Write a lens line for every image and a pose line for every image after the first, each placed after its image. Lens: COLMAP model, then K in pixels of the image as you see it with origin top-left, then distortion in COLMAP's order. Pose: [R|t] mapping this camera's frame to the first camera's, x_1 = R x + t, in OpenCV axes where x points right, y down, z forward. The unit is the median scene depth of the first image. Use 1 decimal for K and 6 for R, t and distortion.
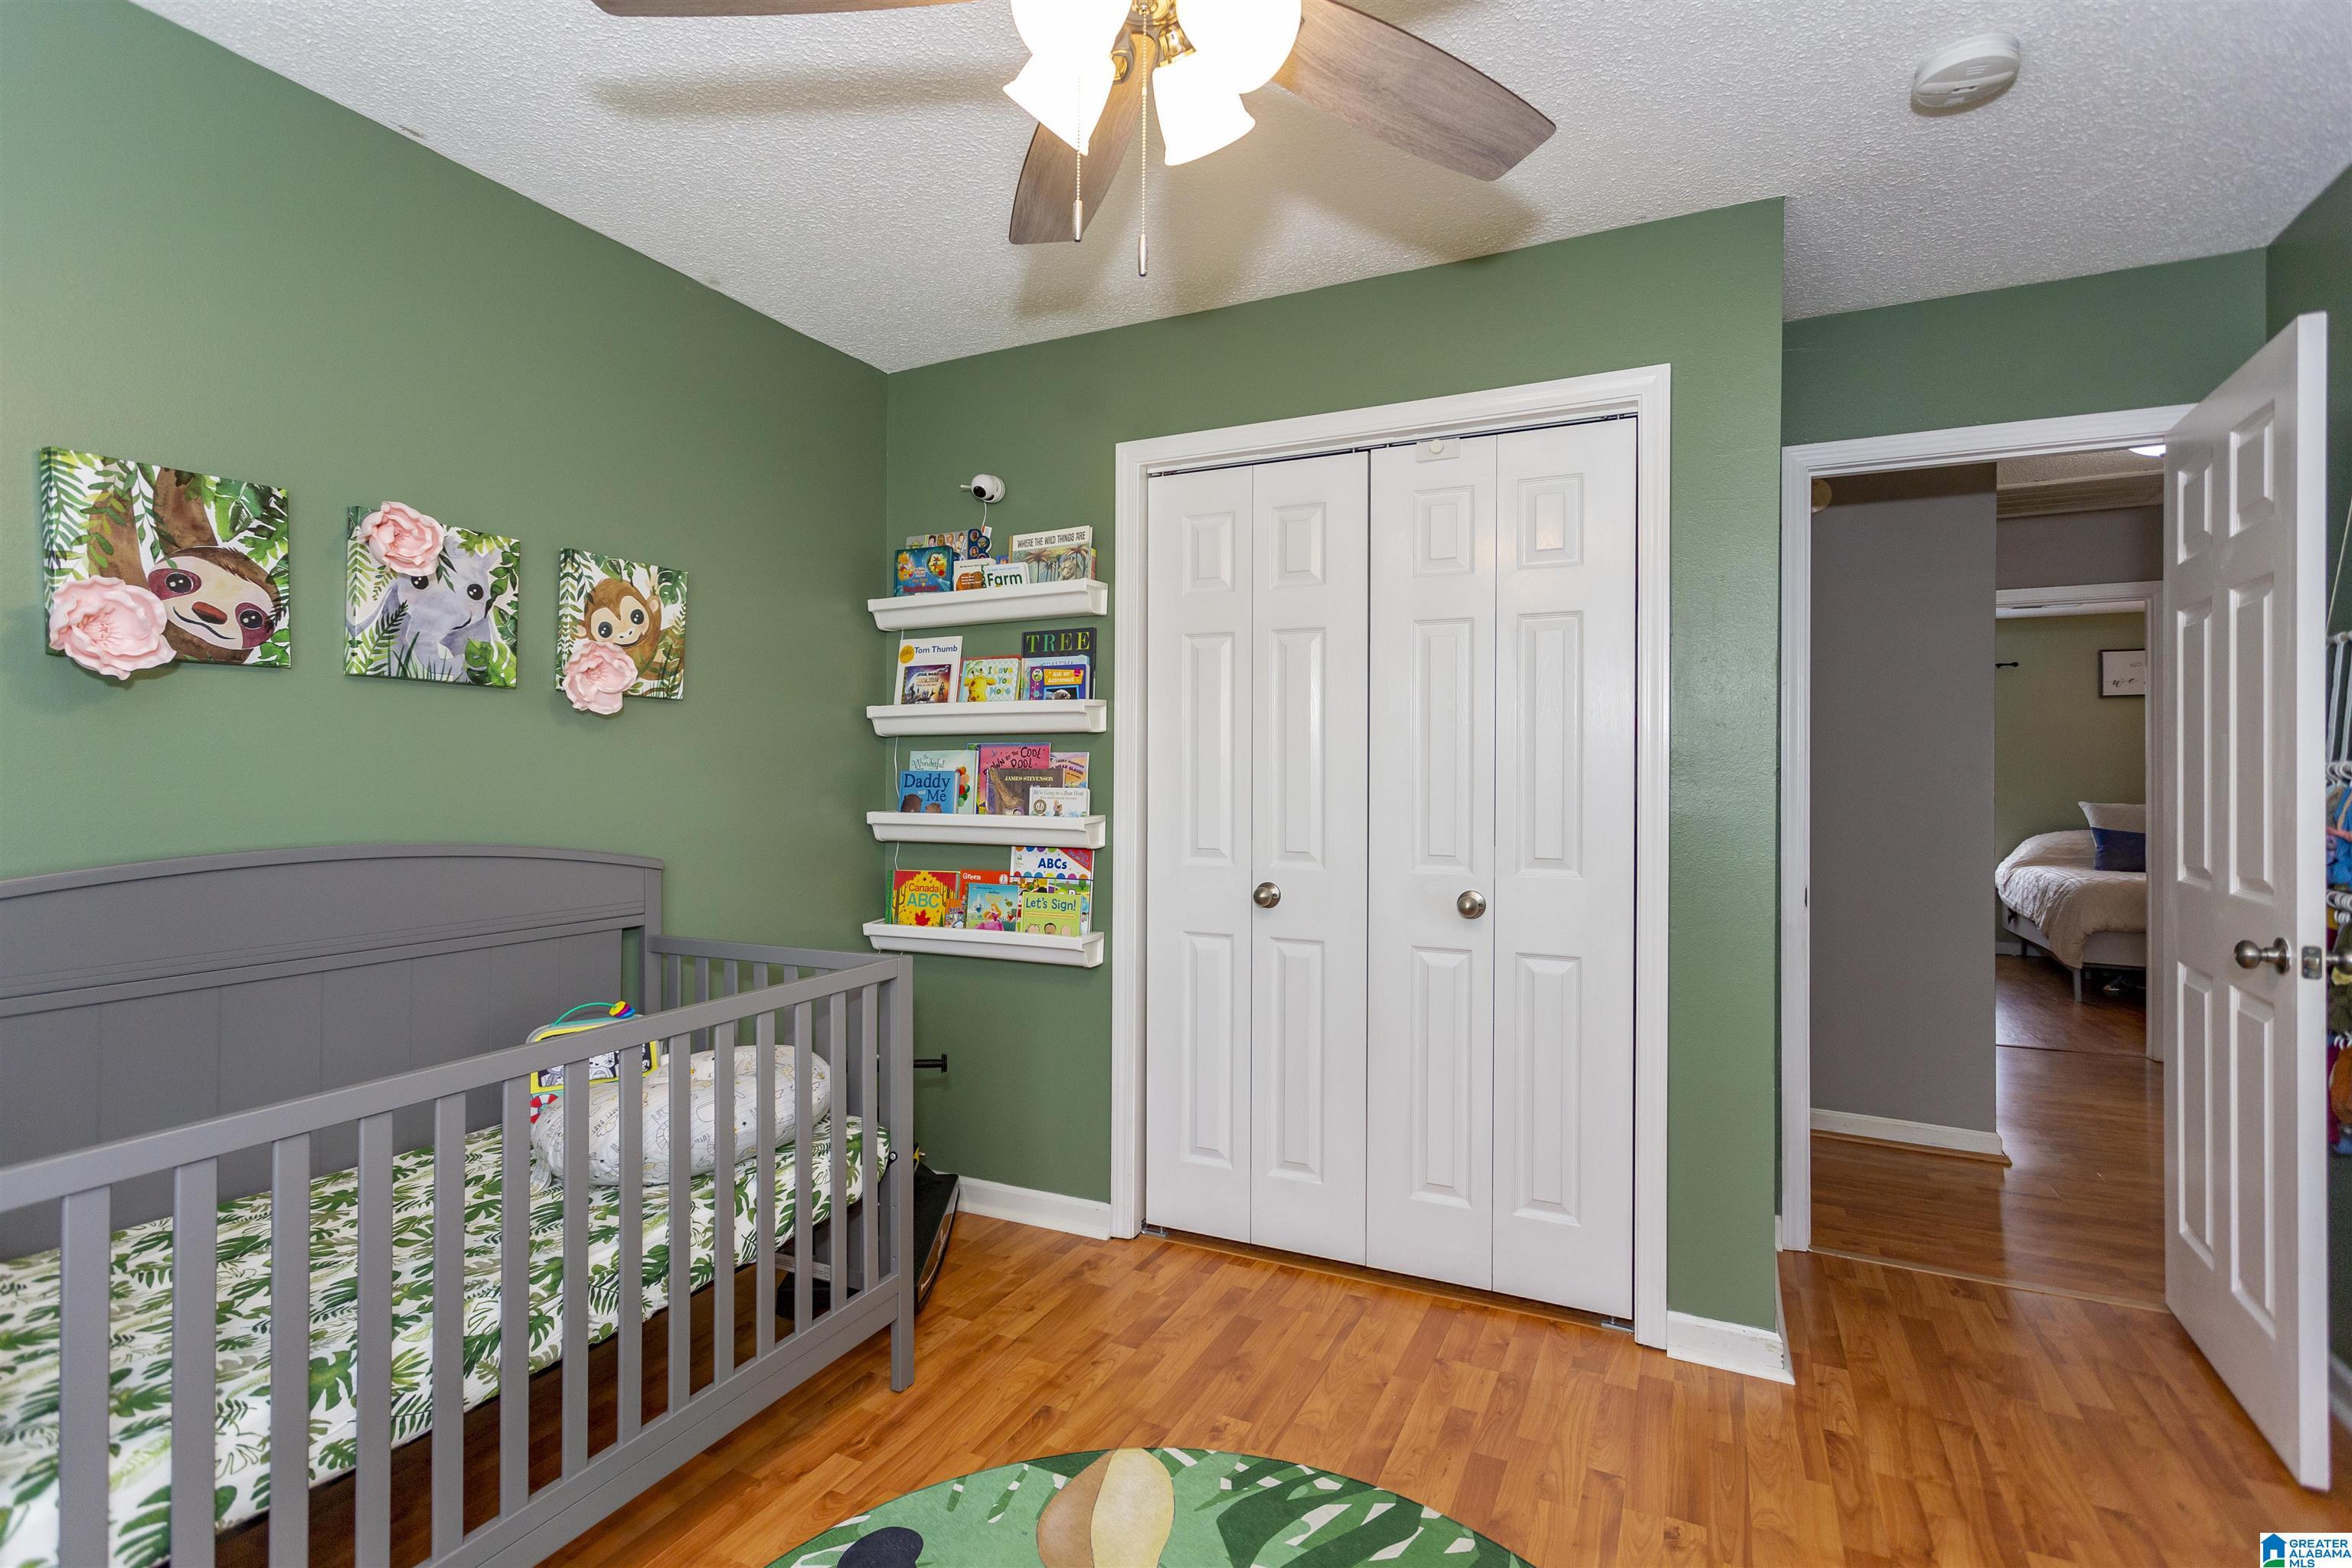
lens RADIAL K [[1117.2, 0, 1162.4], [0, 1117.2, 767.3], [0, 0, 1]] dist [0.003279, 0.000491]
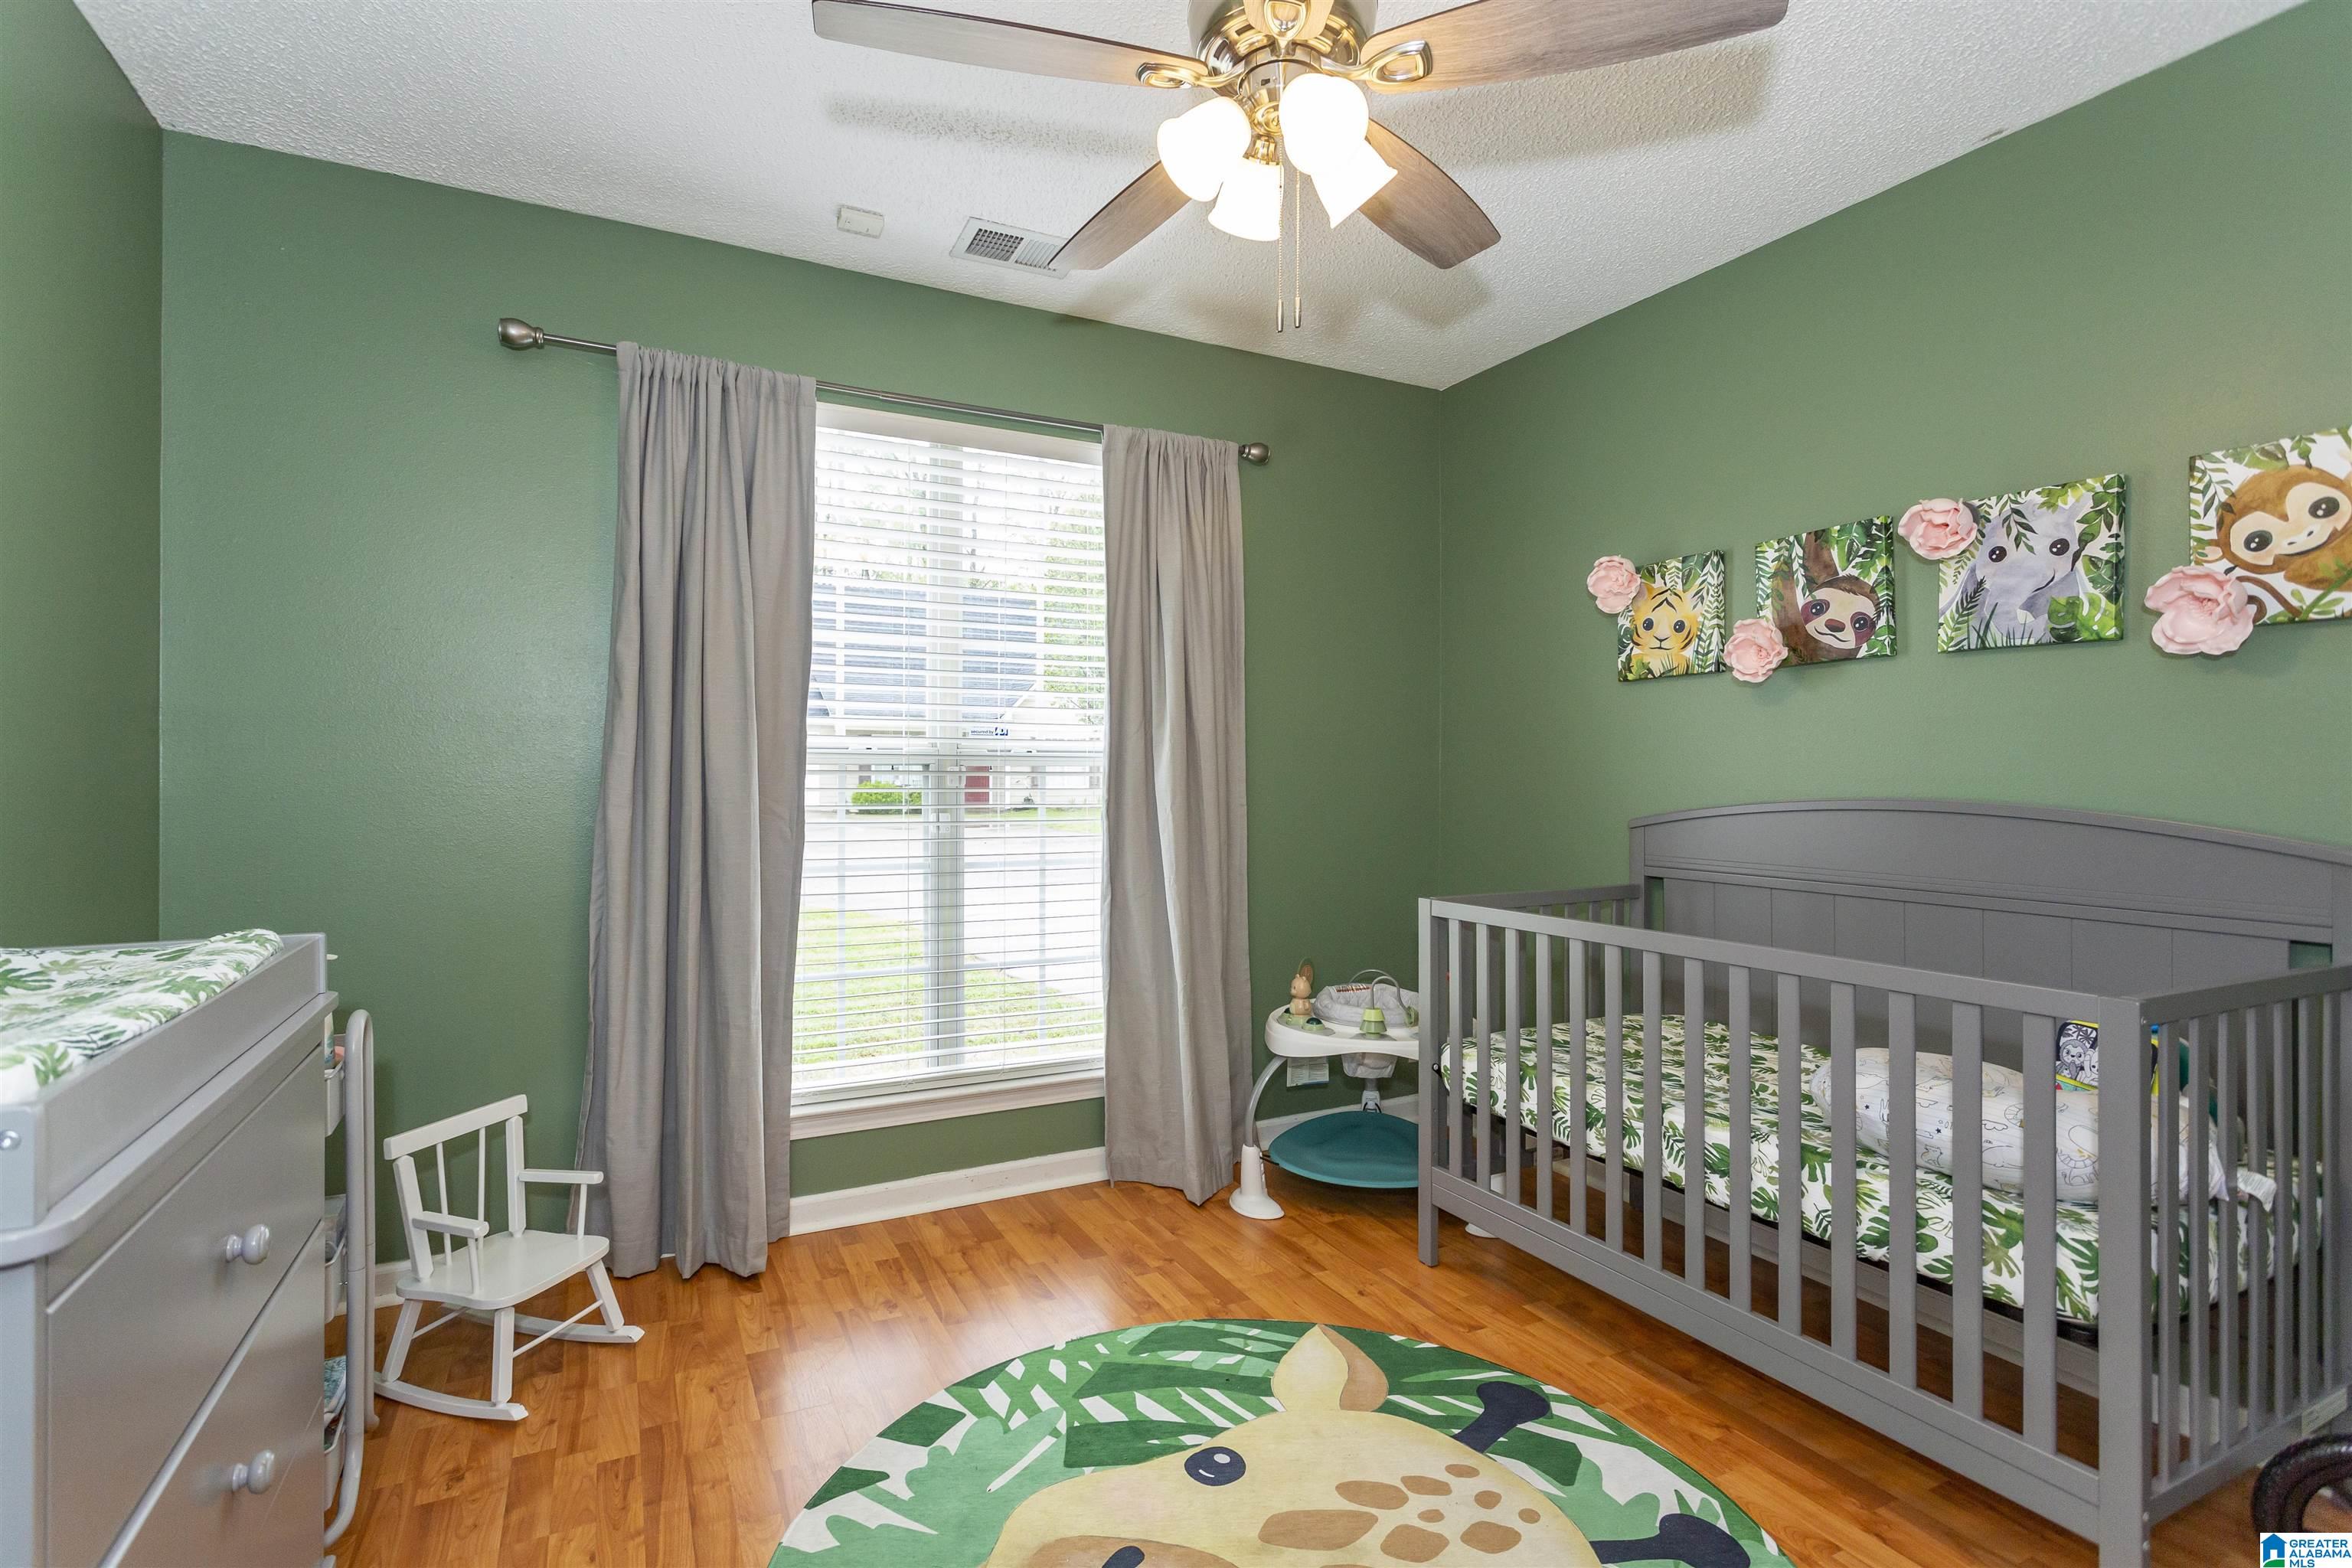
lens RADIAL K [[1117.2, 0, 1166.0], [0, 1117.2, 781.0], [0, 0, 1]] dist [0.003279, 0.000491]
pose [[-0.602124, 0.003114, -0.798397, 0.699682], [0.001314, 0.999995, 0.002909, 0.046384], [0.798402, 0.000703, -0.602125, 1.082344]]
